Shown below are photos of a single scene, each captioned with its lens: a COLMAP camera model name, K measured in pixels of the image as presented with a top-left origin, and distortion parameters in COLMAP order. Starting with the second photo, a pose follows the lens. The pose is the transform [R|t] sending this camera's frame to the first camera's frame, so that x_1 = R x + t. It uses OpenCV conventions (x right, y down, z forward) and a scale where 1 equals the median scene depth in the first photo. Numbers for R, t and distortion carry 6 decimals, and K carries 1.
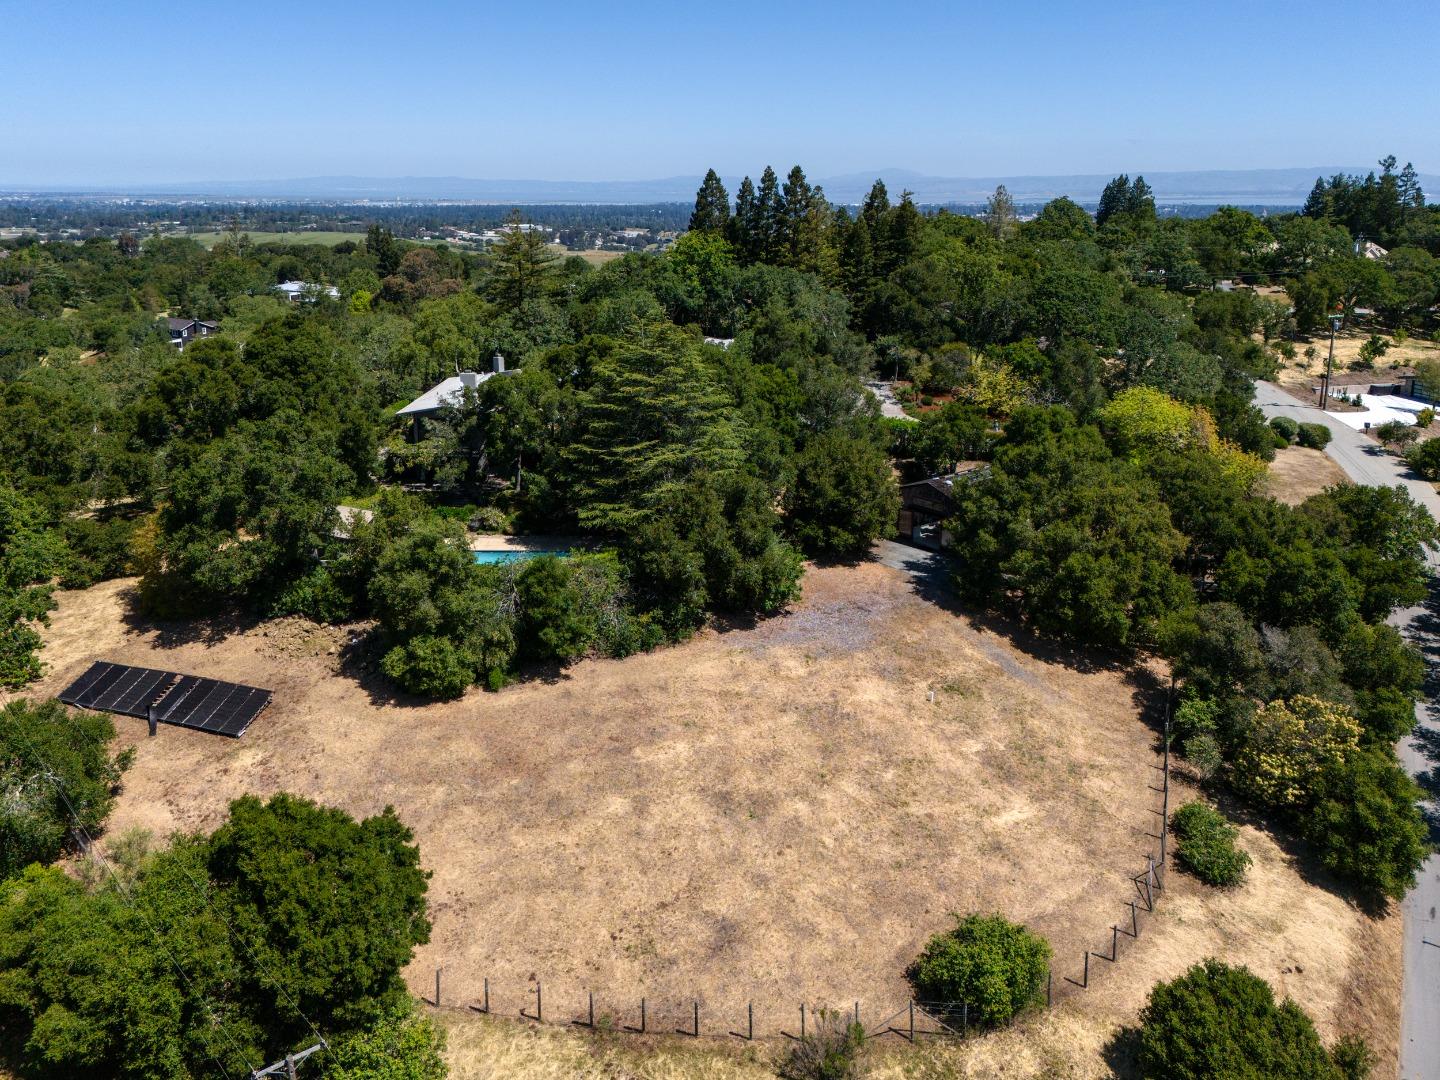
lens RADIAL K [[1230.4, 0, 761.7], [0, 1230.4, 538.9], [0, 0, 1]] dist [0.107179, -0.161165]
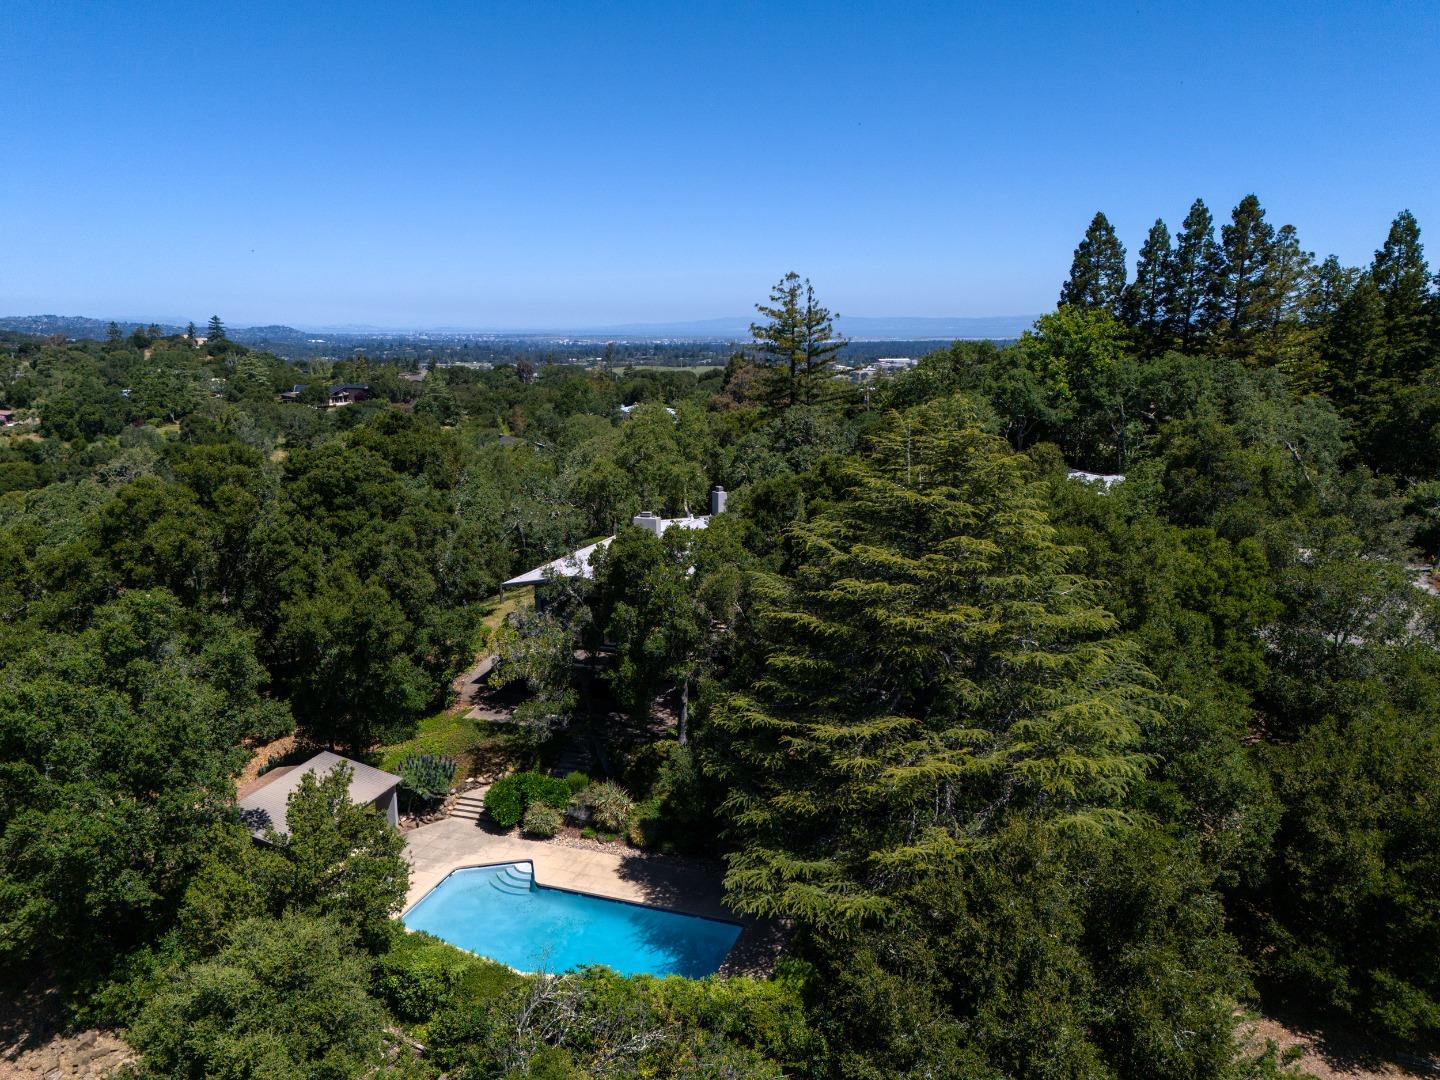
lens RADIAL K [[1230.4, 0, 761.7], [0, 1230.4, 538.9], [0, 0, 1]] dist [0.107179, -0.161165]
pose [[0.955481, 0.052433, -0.290356, -0.015623], [-0.083032, 0.992096, -0.094079, -0.072314], [0.283128, 0.113999, 0.952283, 0.456709]]
